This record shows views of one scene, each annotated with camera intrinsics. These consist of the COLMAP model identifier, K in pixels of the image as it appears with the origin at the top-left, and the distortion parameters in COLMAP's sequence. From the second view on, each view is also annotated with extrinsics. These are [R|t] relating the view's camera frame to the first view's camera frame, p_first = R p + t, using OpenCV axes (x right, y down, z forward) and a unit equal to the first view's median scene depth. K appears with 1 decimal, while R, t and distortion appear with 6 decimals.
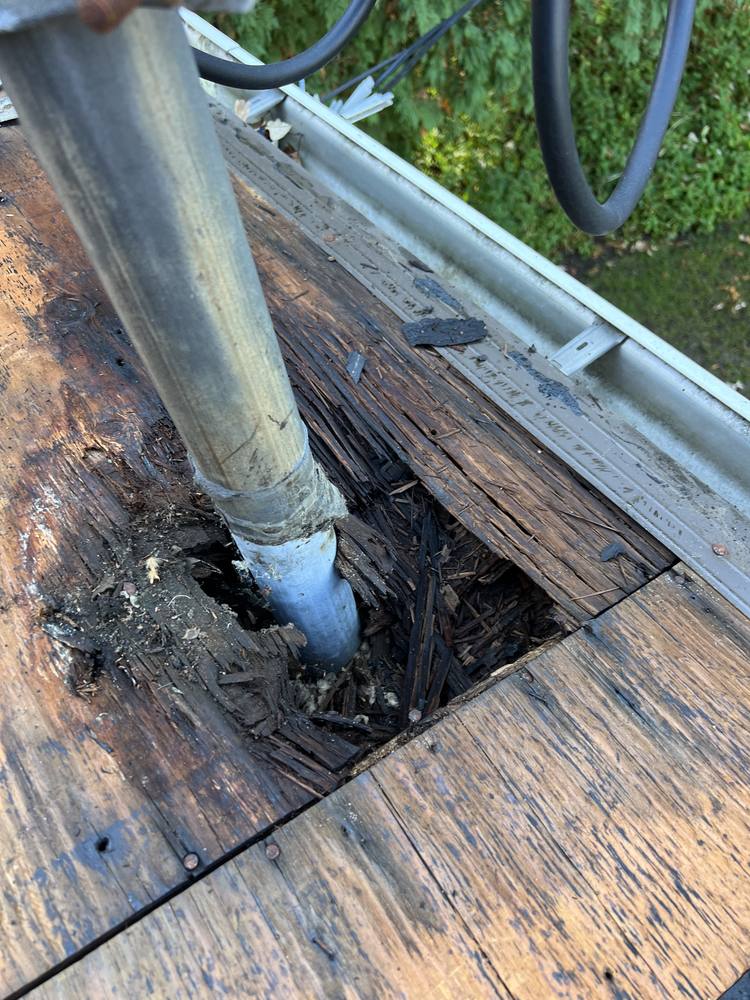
lens RADIAL K [[780.2, 0, 361.2], [0, 780.2, 519.7], [0, 0, 1]] dist [0.020727, -0.045401]
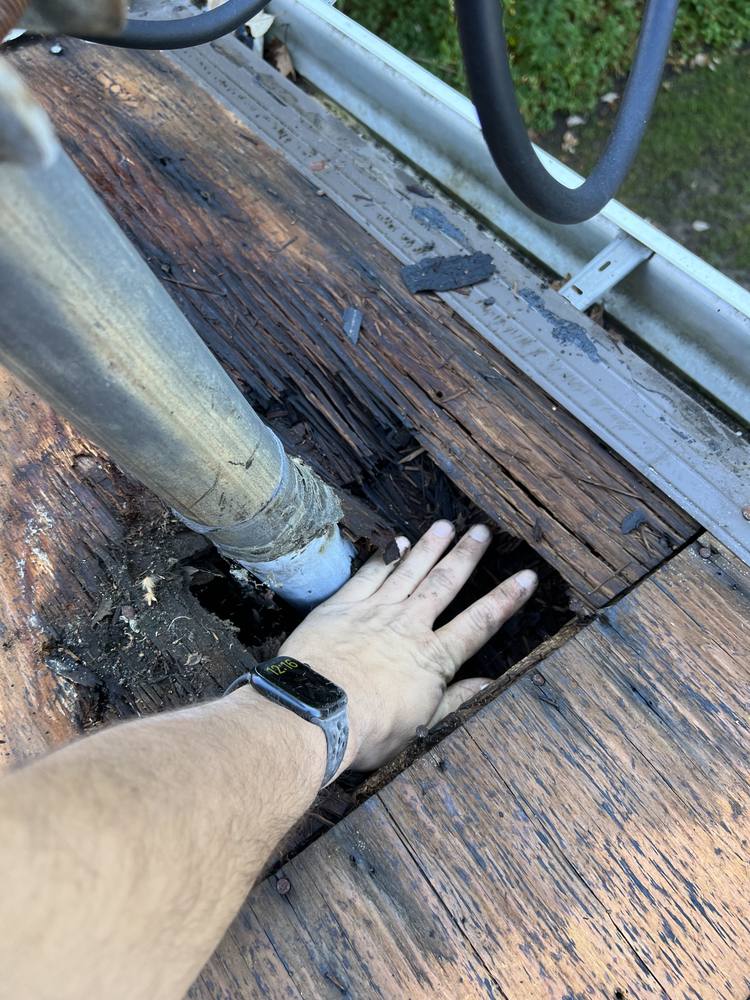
lens RADIAL K [[780.2, 0, 376.3], [0, 780.2, 497.6], [0, 0, 1]] dist [0.020727, -0.045401]
pose [[0.994010, -0.076603, -0.077946, 0.102903], [0.088393, 0.982952, 0.161218, -0.186737], [0.064267, -0.167142, 0.983836, 0.073938]]
